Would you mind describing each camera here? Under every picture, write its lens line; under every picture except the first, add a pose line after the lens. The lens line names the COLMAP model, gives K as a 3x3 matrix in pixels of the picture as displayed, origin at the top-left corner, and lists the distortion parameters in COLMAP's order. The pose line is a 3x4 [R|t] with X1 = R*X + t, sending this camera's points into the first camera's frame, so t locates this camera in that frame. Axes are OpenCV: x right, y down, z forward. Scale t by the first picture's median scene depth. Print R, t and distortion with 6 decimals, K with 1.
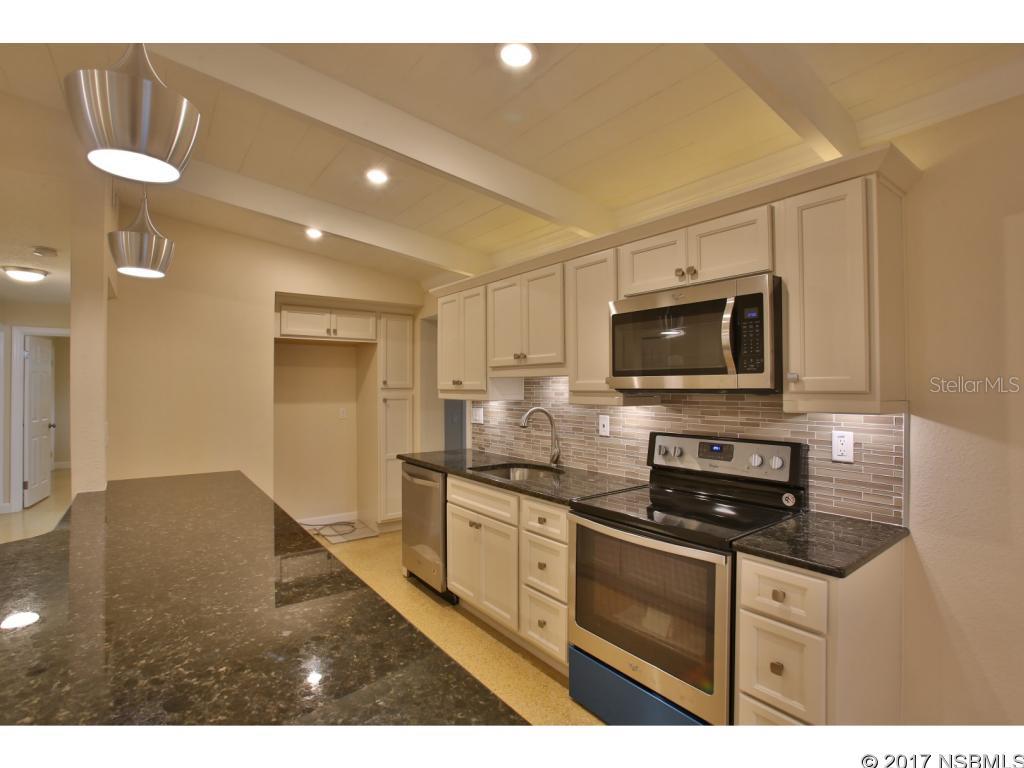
lens RADIAL K [[498.1, 0, 514.1], [0, 498.1, 384.9], [0, 0, 1]] dist [-0.049384, 0.003991]
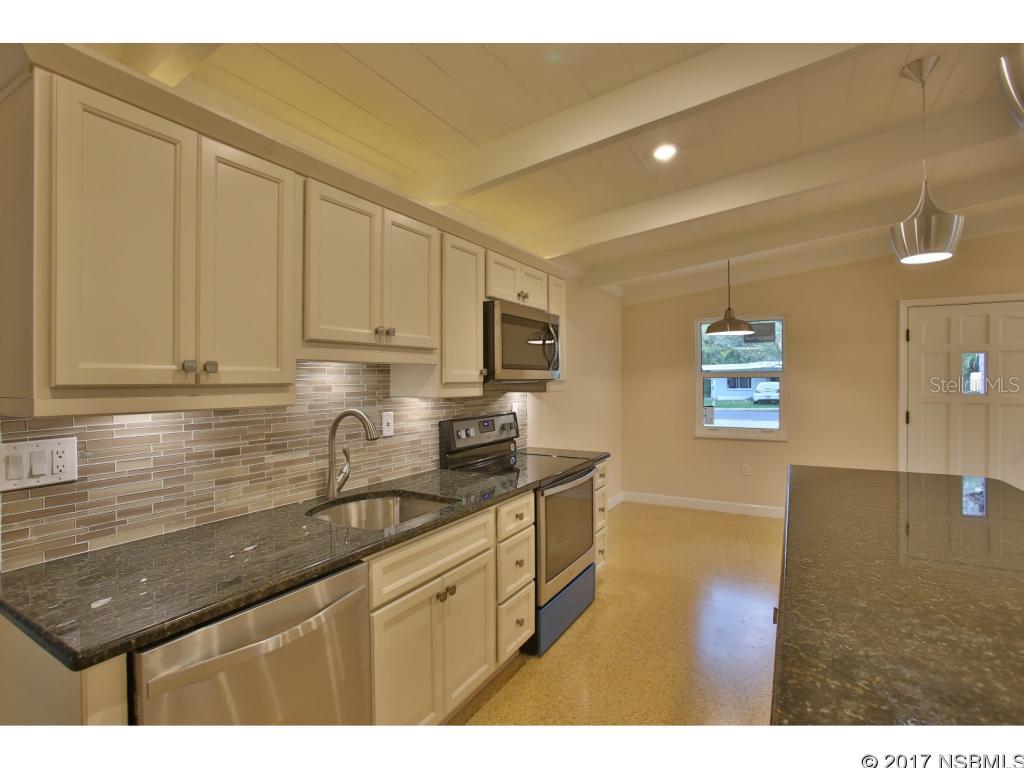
lens RADIAL K [[498.1, 0, 508.6], [0, 498.1, 380.8], [0, 0, 1]] dist [-0.049384, 0.003991]
pose [[-0.370221, -0.004450, 0.928933, -0.790211], [-0.004948, 0.999984, 0.002819, 0.006070], [-0.928931, -0.003553, -0.370237, 1.312451]]
